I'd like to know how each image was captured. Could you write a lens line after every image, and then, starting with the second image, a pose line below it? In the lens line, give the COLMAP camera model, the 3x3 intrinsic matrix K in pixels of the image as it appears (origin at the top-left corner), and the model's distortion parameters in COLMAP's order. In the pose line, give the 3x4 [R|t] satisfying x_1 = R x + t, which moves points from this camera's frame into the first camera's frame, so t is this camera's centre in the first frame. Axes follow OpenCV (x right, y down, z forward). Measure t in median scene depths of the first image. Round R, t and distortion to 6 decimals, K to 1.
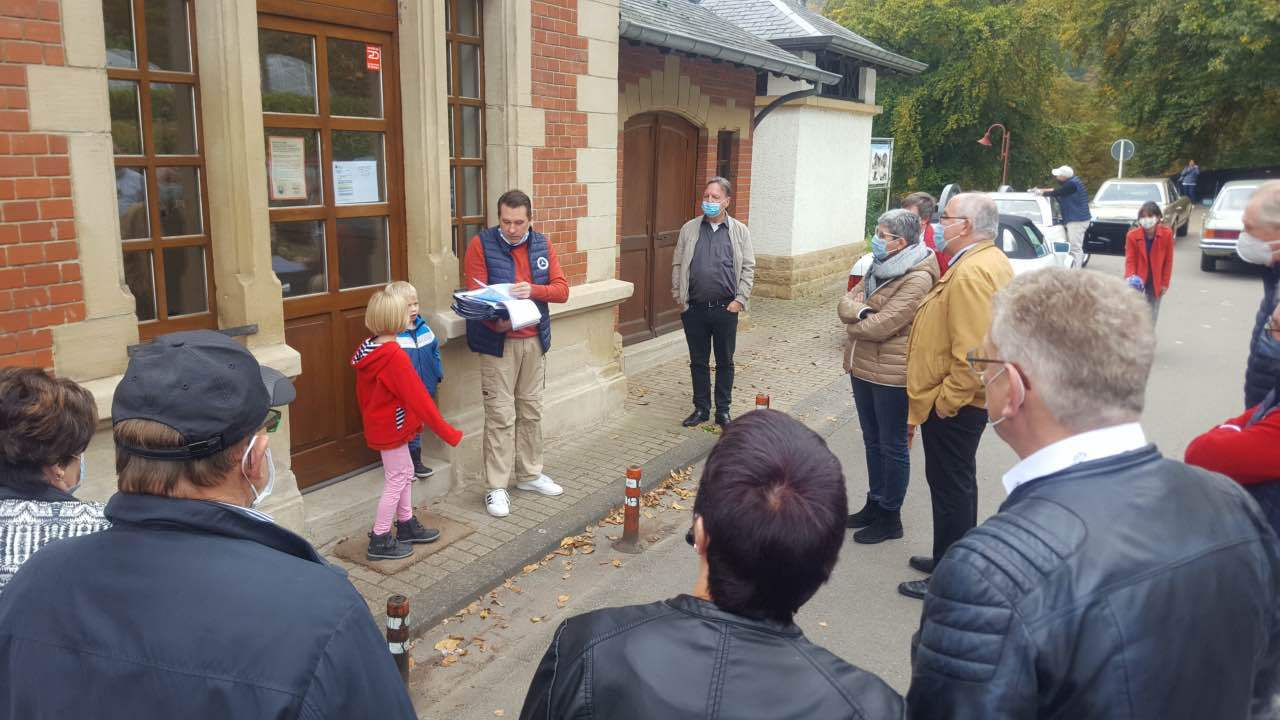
lens RADIAL K [[960.5, 0, 637.7], [0, 960.5, 345.5], [0, 0, 1]] dist [0.088917, -0.137628]
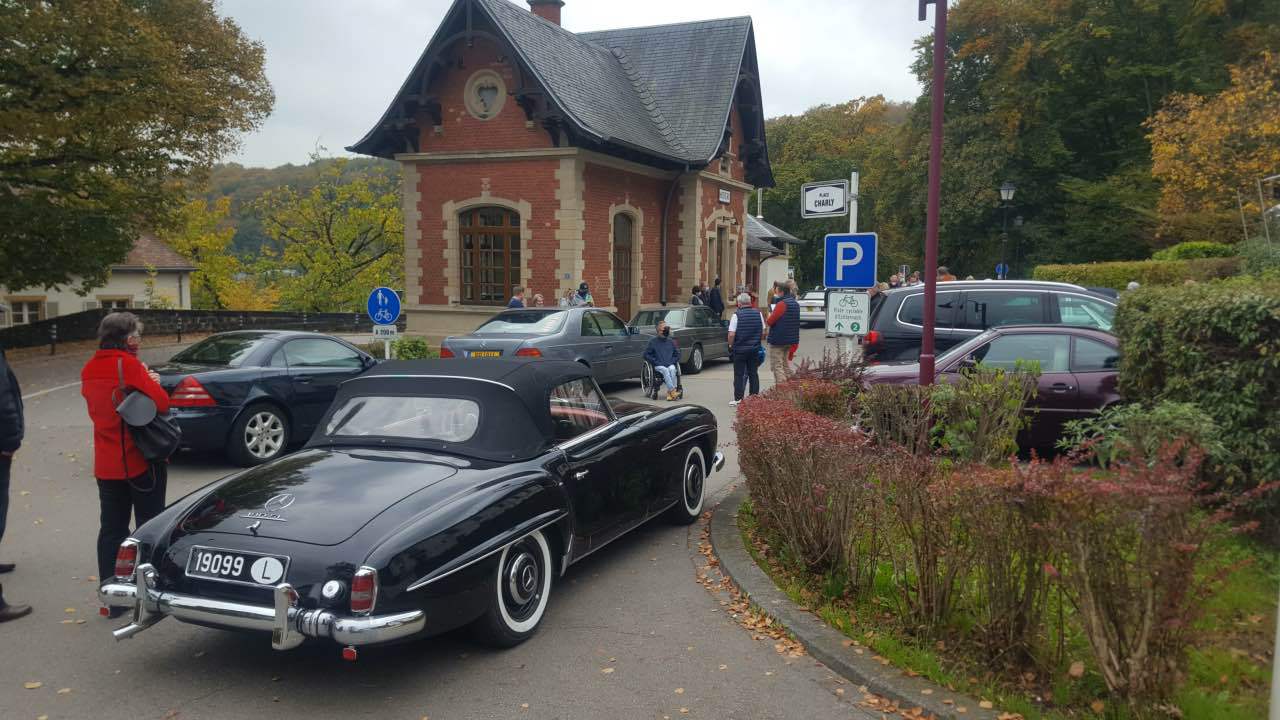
lens RADIAL K [[960.5, 0, 623.7], [0, 960.5, 378.3], [0, 0, 1]] dist [0.088917, -0.137628]
pose [[0.994632, -0.019666, 0.101592, -0.301272], [0.028670, 0.995713, -0.087944, 0.193999], [-0.099427, 0.090385, 0.990931, -0.970196]]
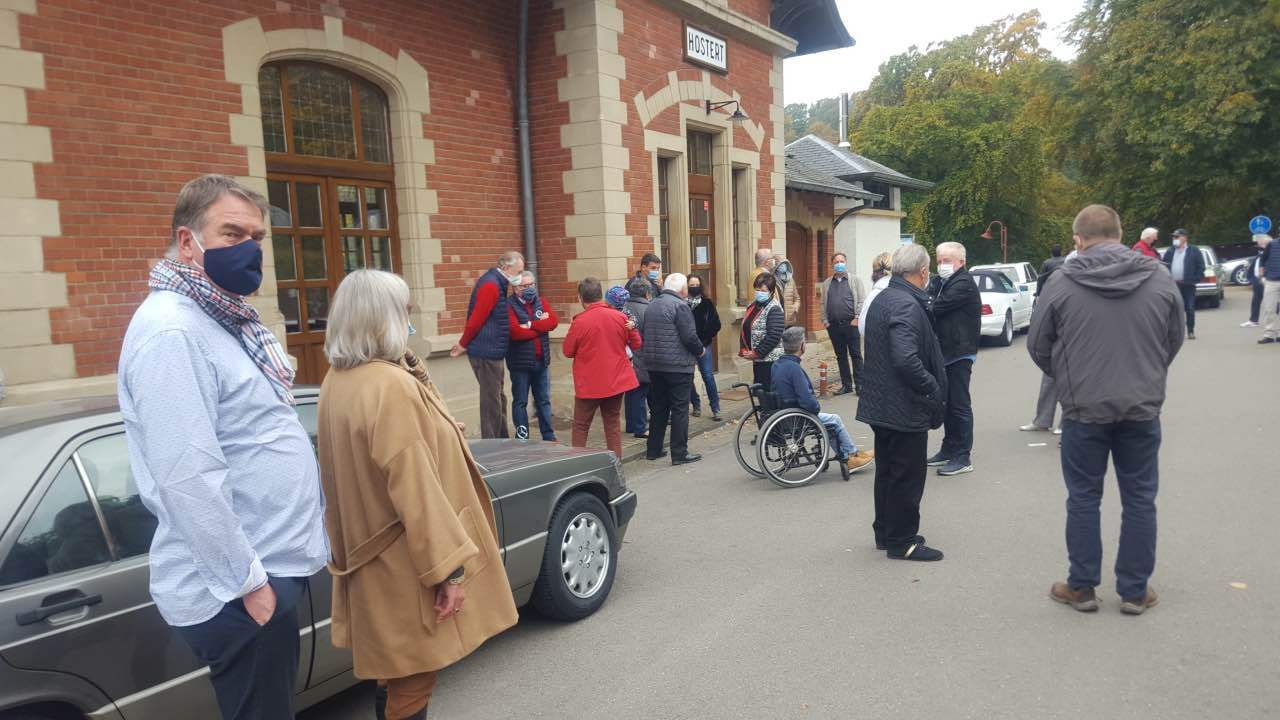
lens RADIAL K [[960.5, 0, 655.0], [0, 960.5, 372.8], [0, 0, 1]] dist [0.088917, -0.137628]
pose [[0.998369, -0.056525, -0.008073, -0.083625], [0.055546, 0.994213, -0.091953, 0.070908], [0.013224, 0.091354, 0.995731, -0.287925]]
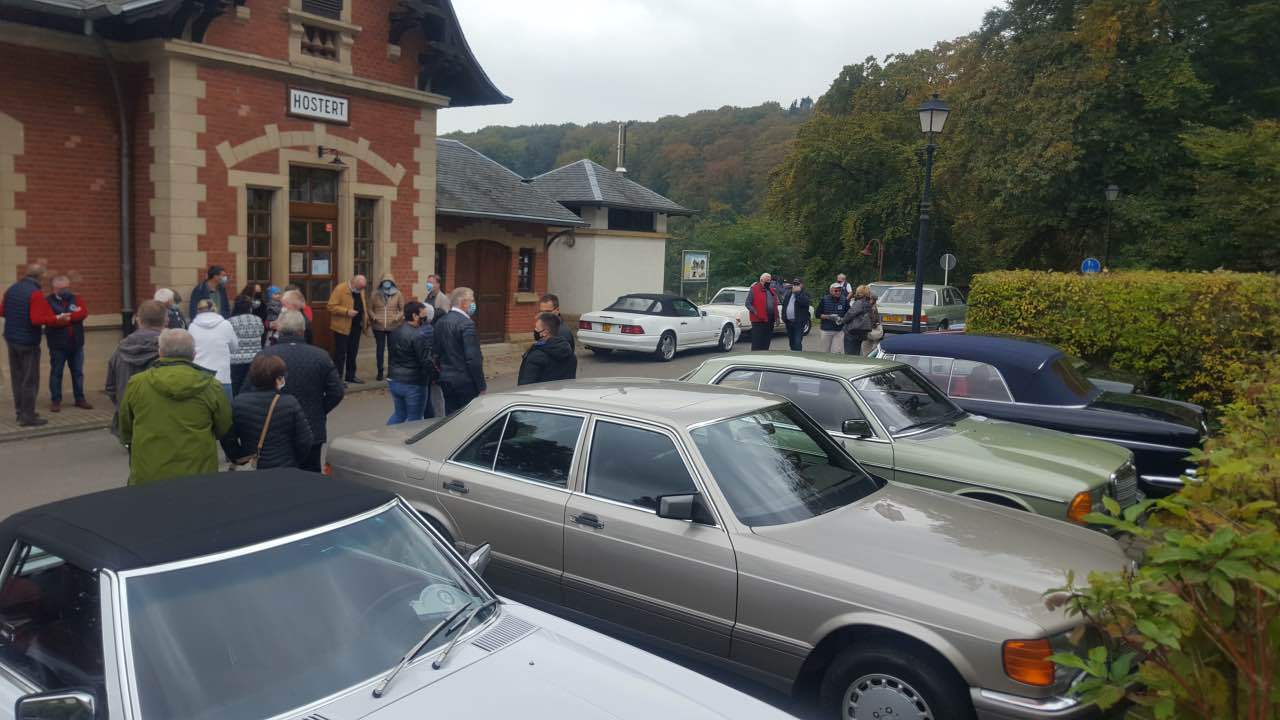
lens RADIAL K [[960.5, 0, 627.7], [0, 960.5, 370.8], [0, 0, 1]] dist [0.088917, -0.137628]
pose [[0.996249, 0.039735, -0.076876, 0.191105], [-0.044834, 0.996827, -0.065771, 0.065226], [0.074018, 0.068971, 0.994869, -0.402981]]
